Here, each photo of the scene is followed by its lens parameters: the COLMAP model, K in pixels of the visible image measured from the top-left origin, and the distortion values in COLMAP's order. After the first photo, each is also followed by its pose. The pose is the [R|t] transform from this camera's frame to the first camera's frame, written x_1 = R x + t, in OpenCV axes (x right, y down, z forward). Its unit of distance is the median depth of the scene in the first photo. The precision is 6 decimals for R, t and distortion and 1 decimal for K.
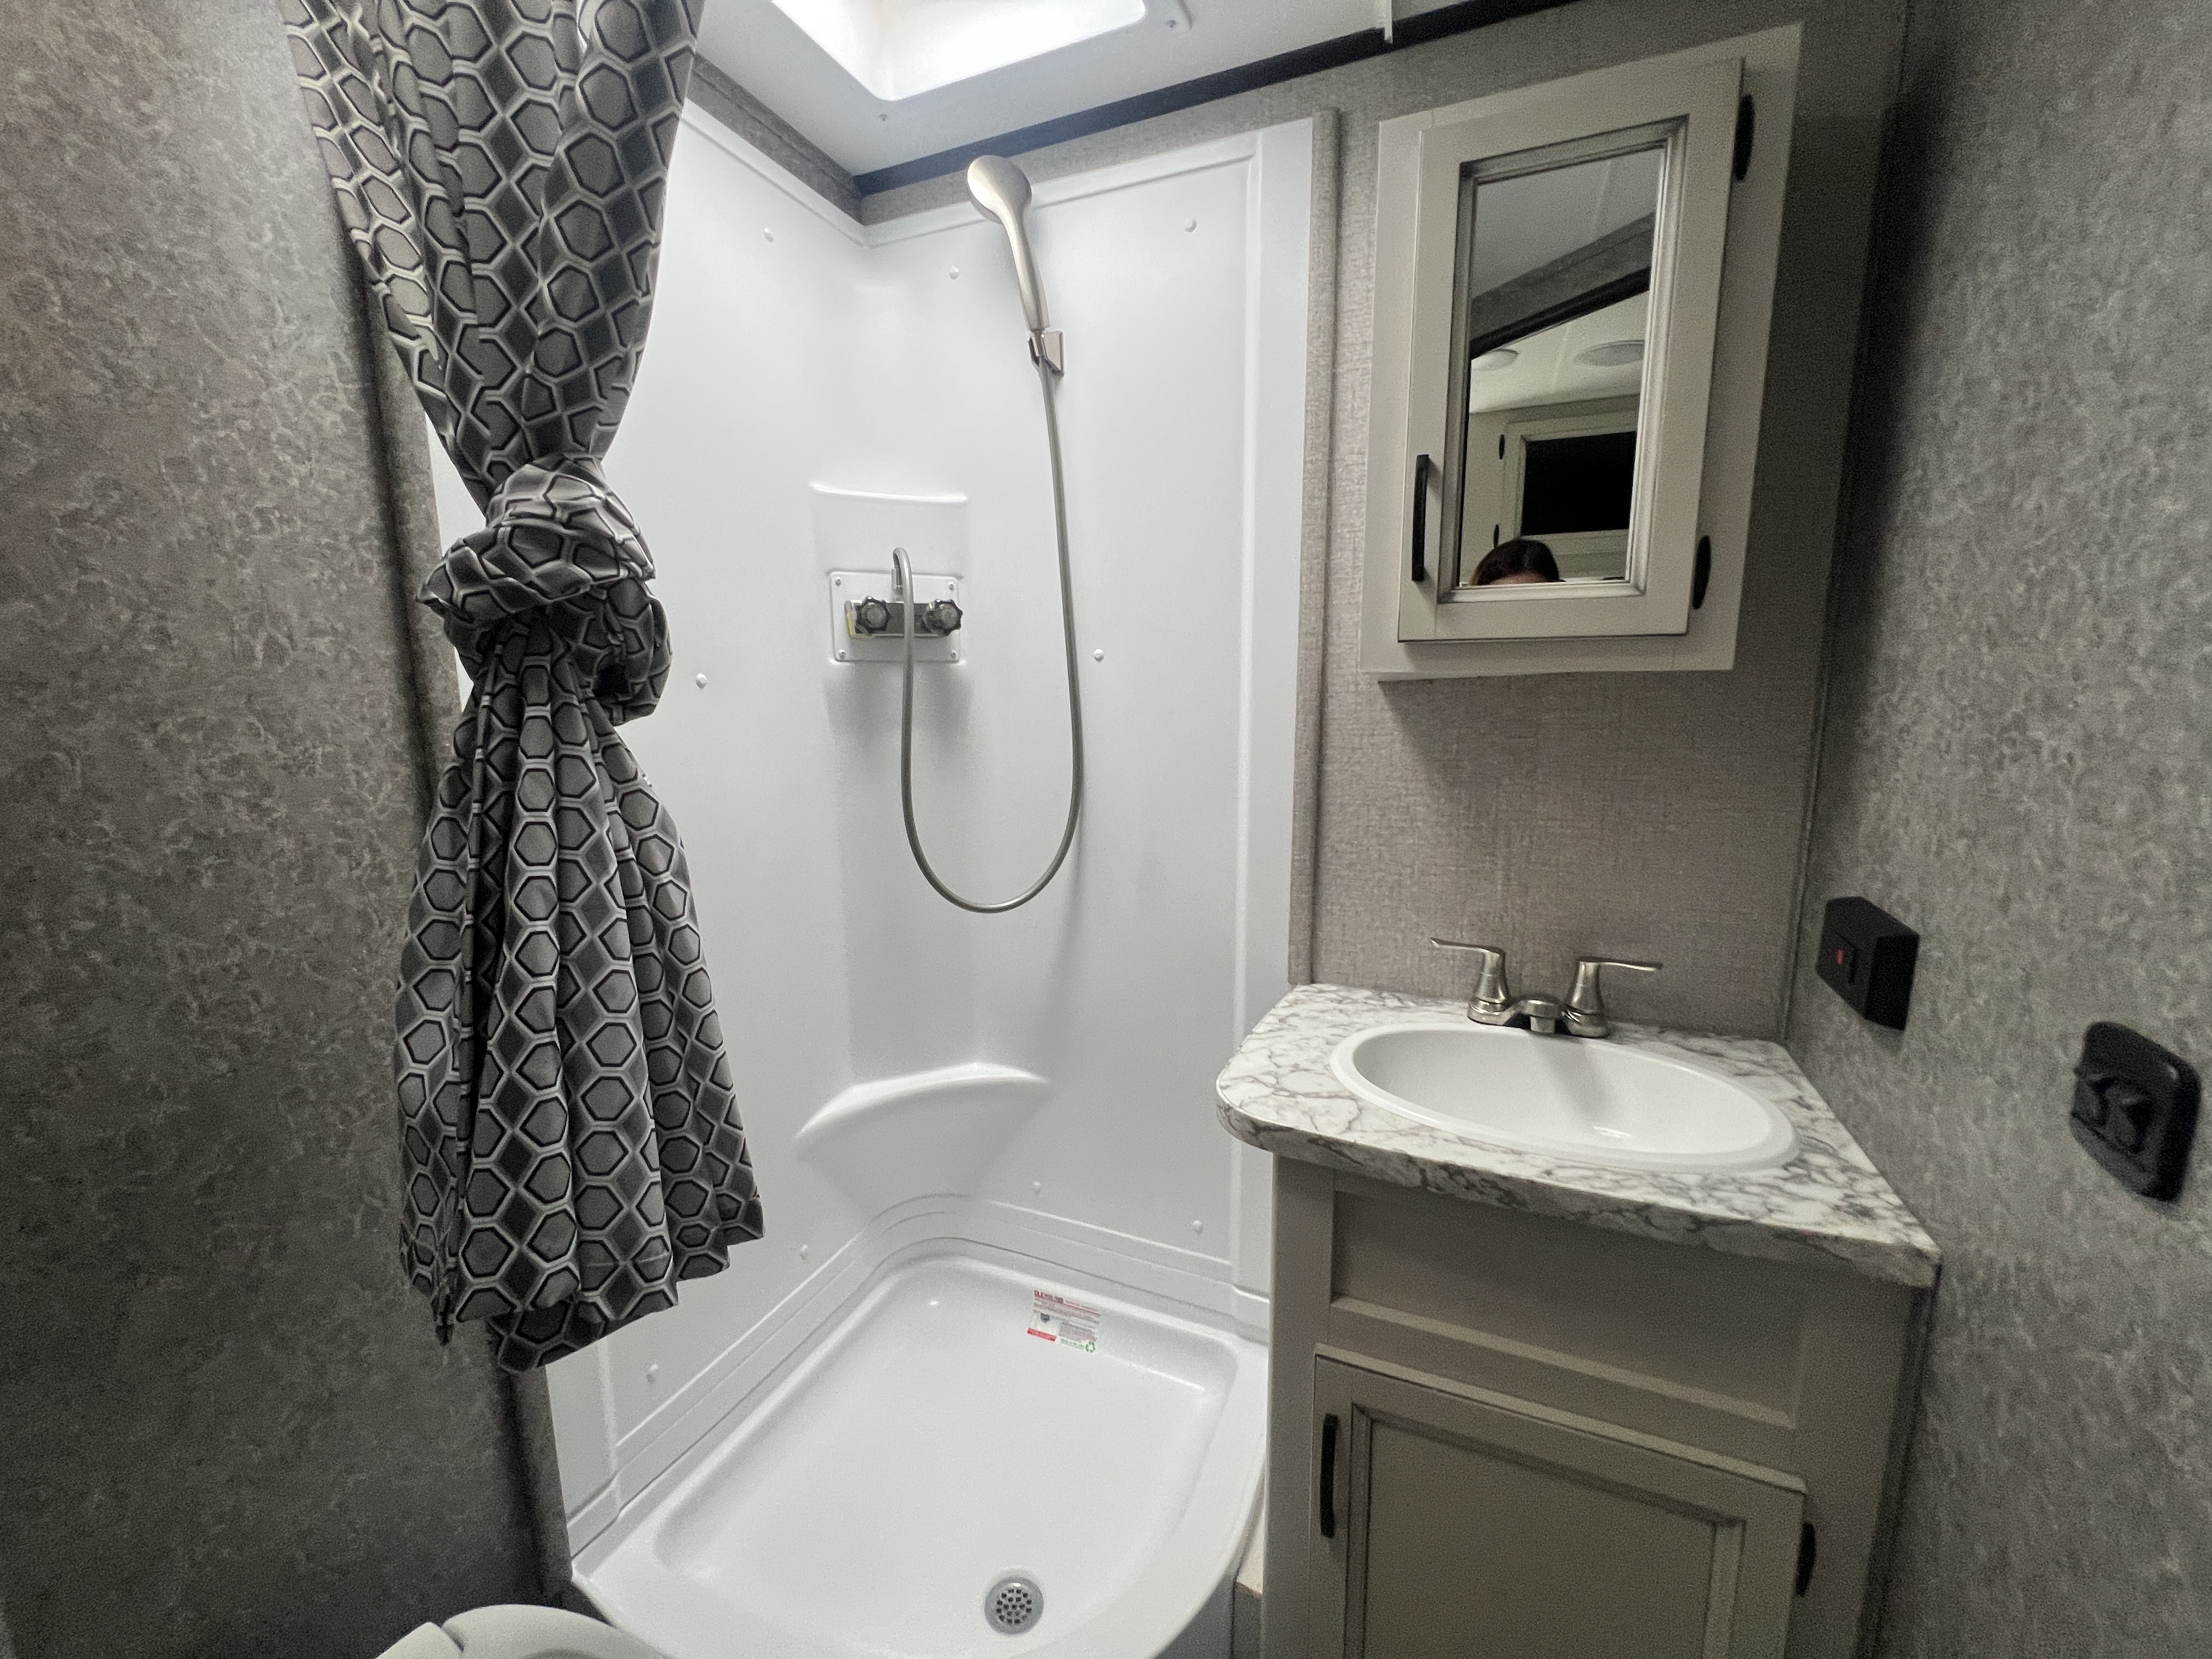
lens RADIAL K [[884.0, 0, 1103.7], [0, 884.0, 826.3], [0, 0, 1]] dist [-0.001709, -0.000129]
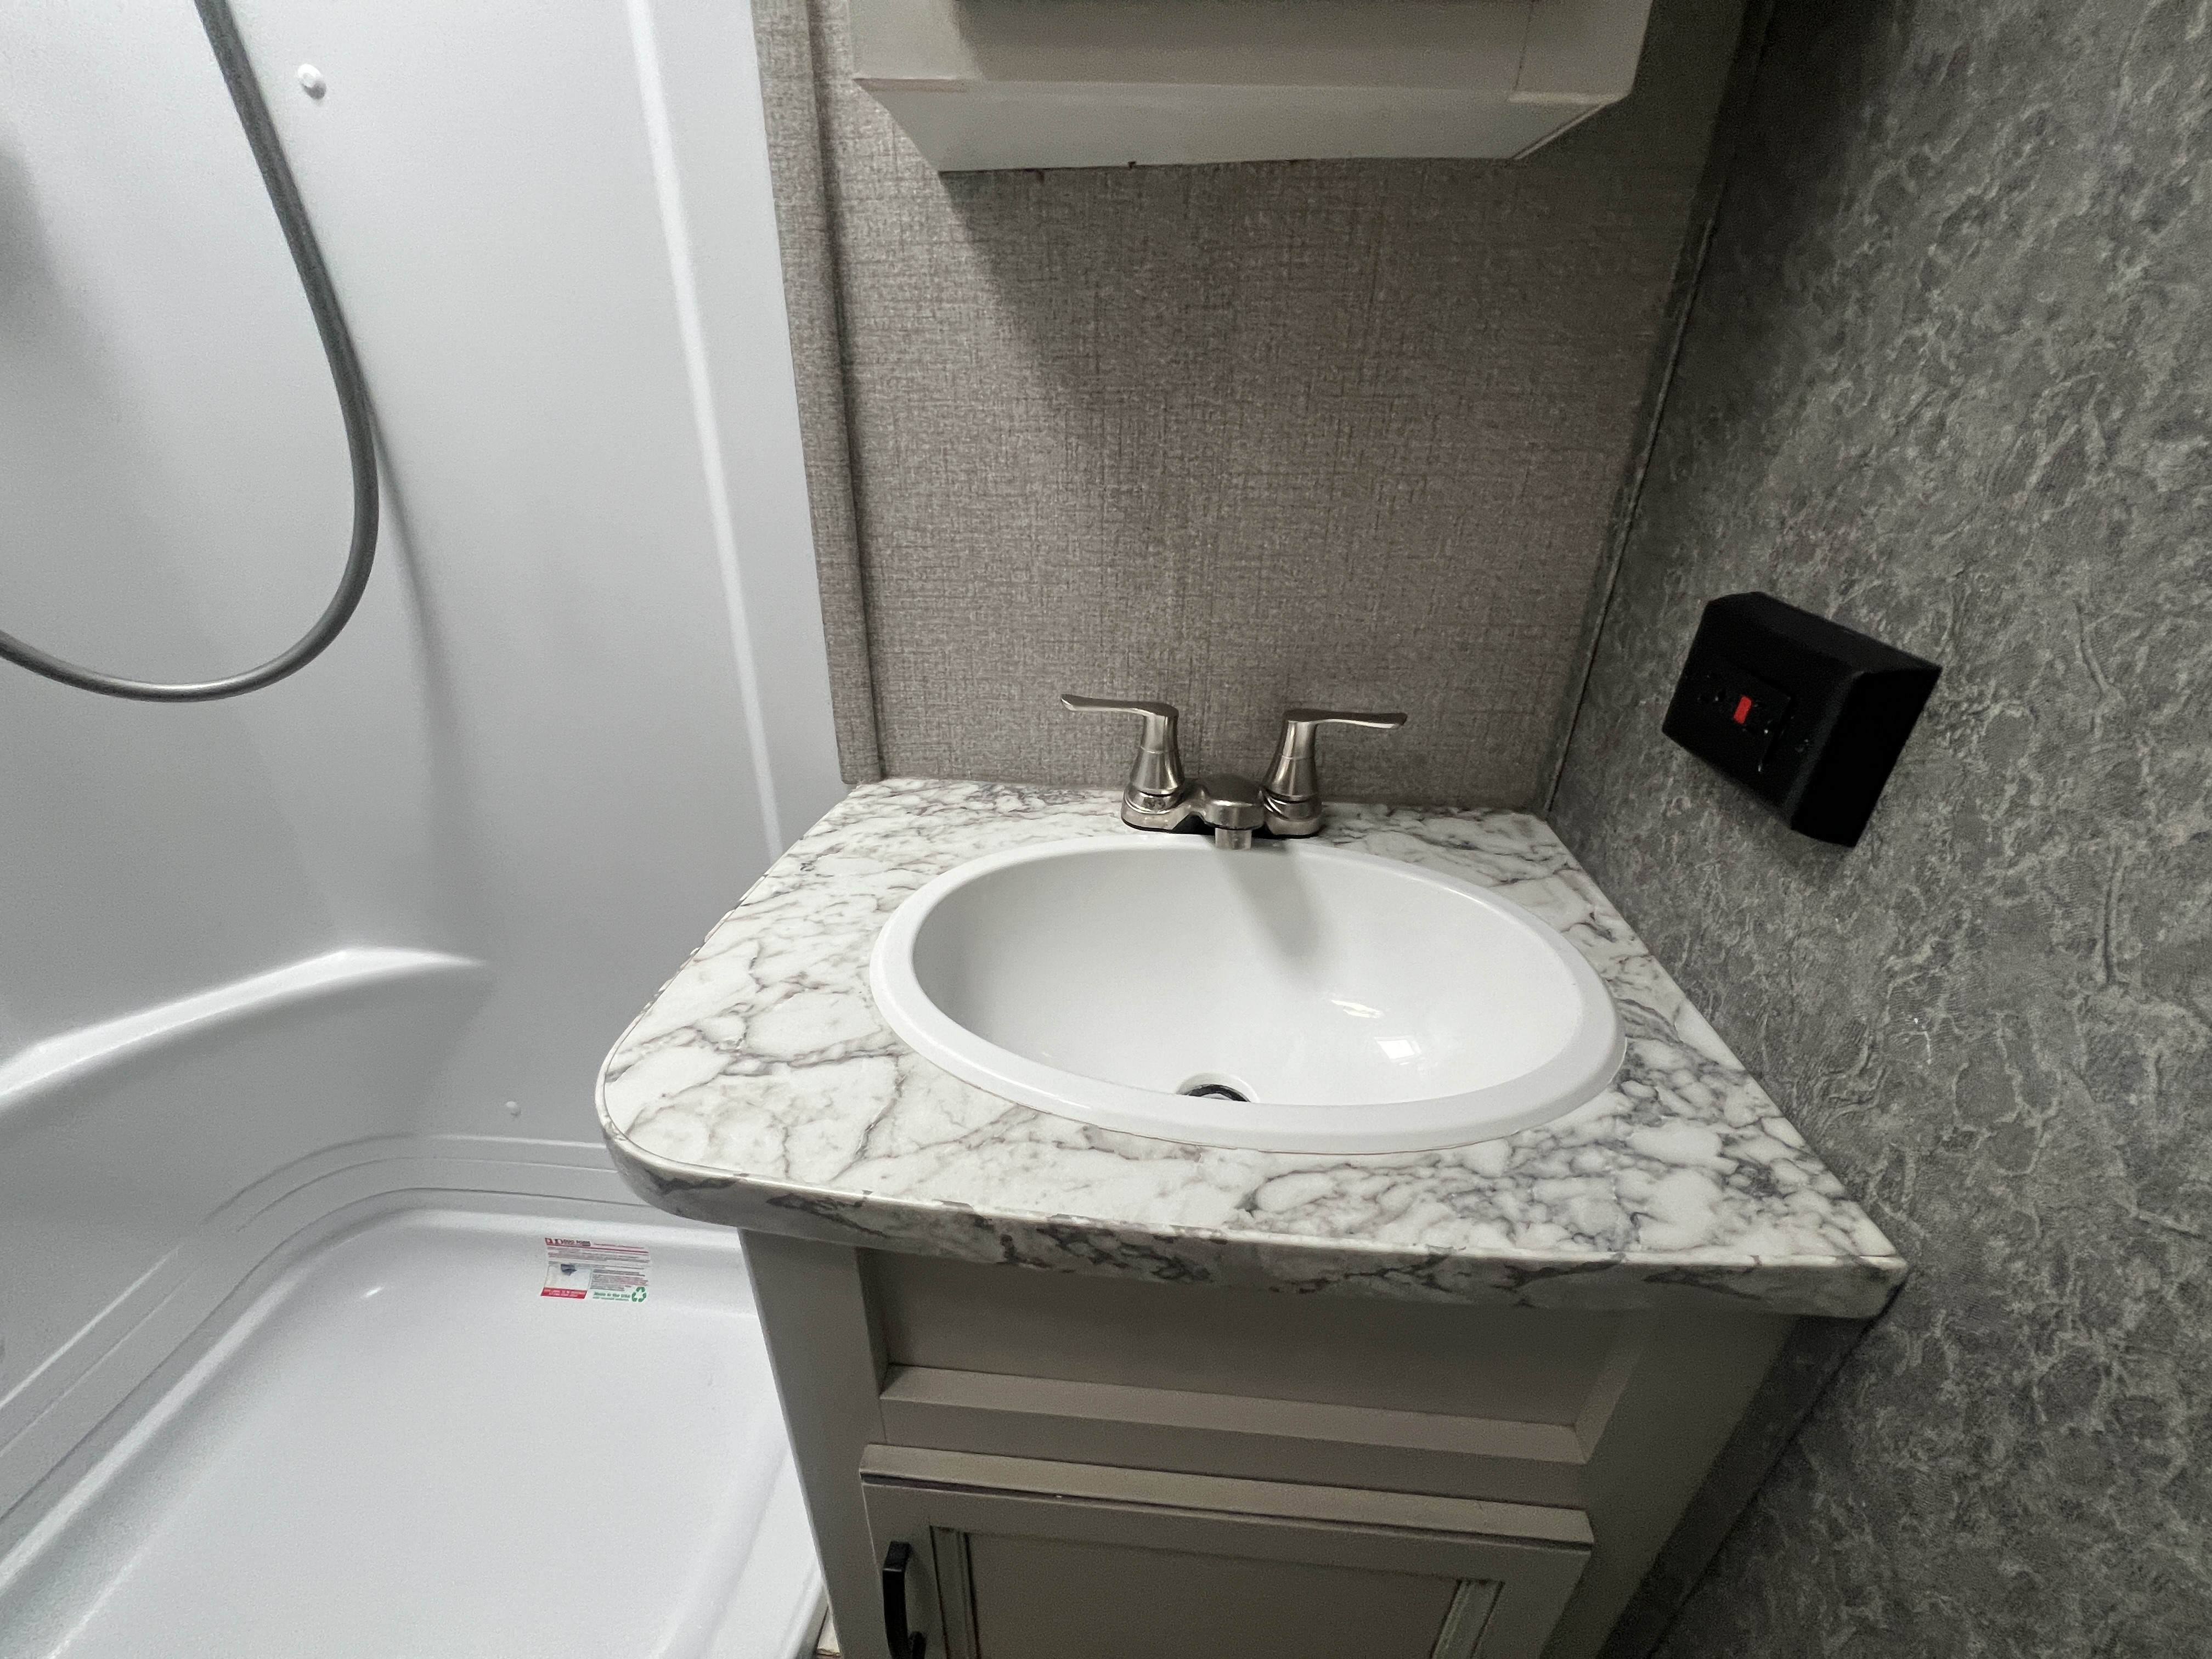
lens RADIAL K [[884.0, 0, 1101.4], [0, 884.0, 829.1], [0, 0, 1]] dist [-0.001709, -0.000129]
pose [[0.943427, -0.122468, 0.308134, 0.259380], [0.021400, 0.949843, 0.311994, 0.036640], [-0.330889, -0.287750, 0.898728, 0.559025]]
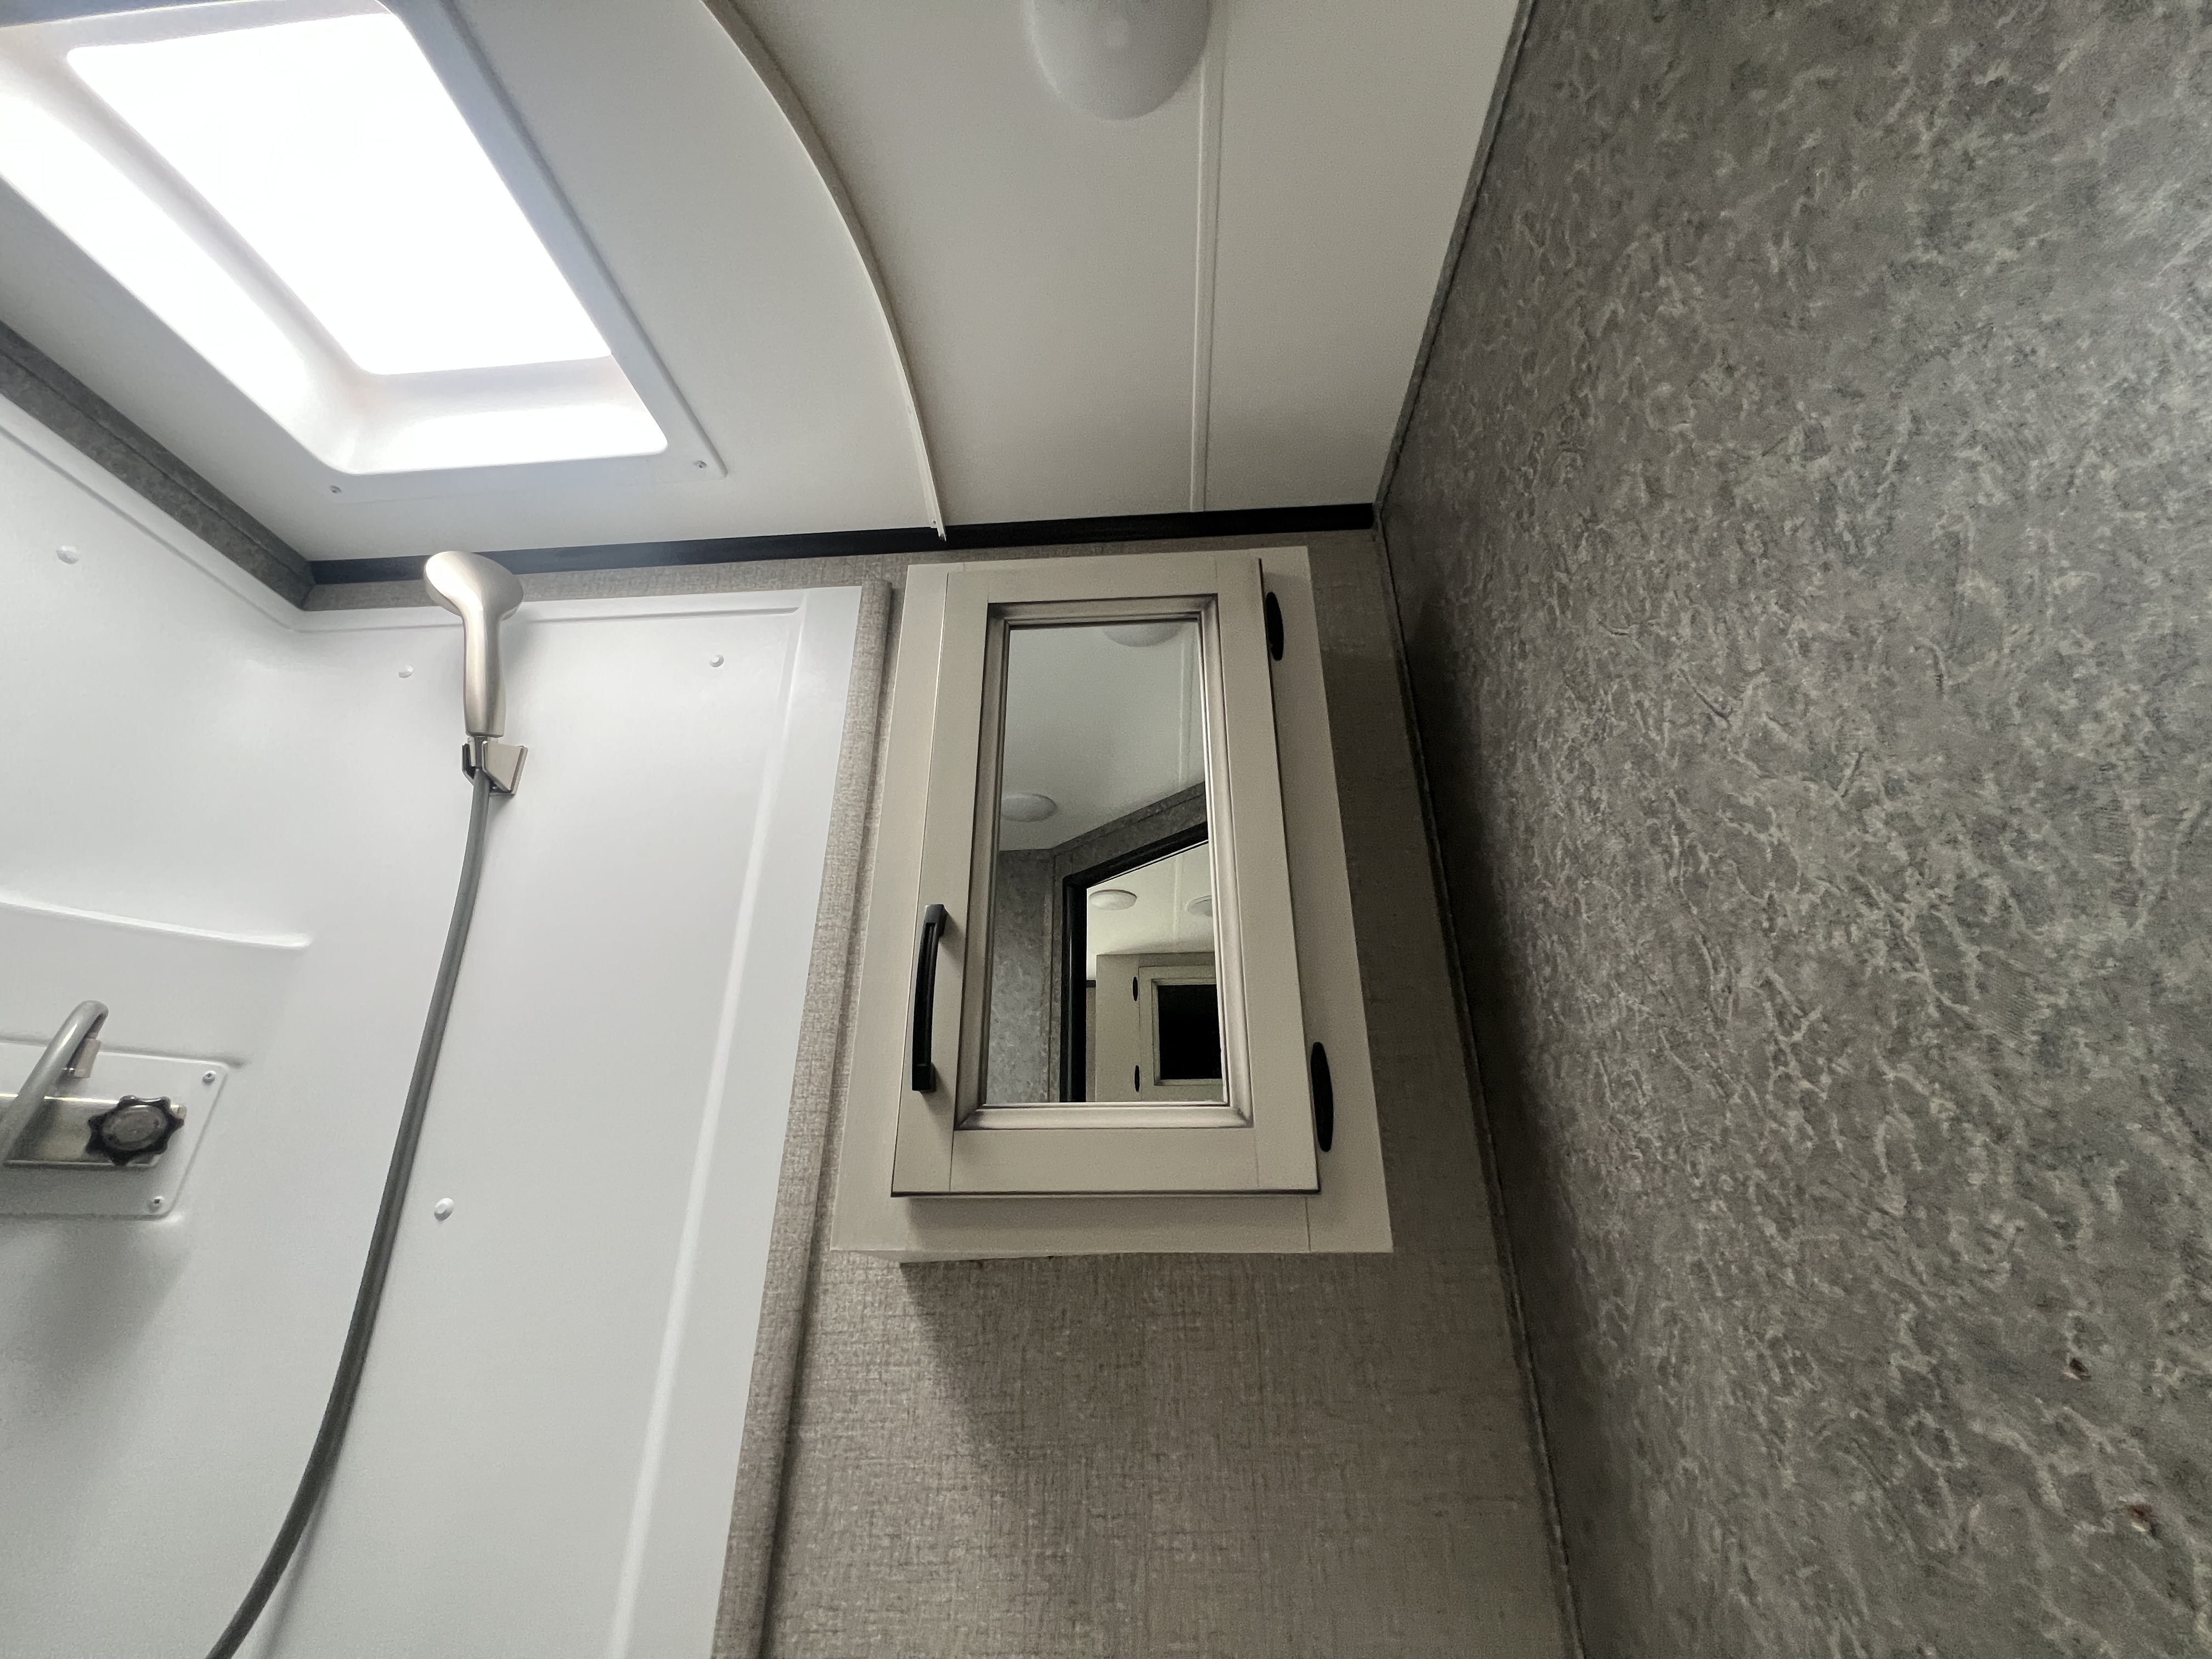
lens RADIAL K [[884.0, 0, 1103.3], [0, 884.0, 832.1], [0, 0, 1]] dist [-0.001709, -0.000129]
pose [[0.945634, 0.140613, 0.293266, 0.285731], [0.047256, 0.832734, -0.551653, -0.088024], [-0.321782, 0.535520, 0.780817, 0.408760]]
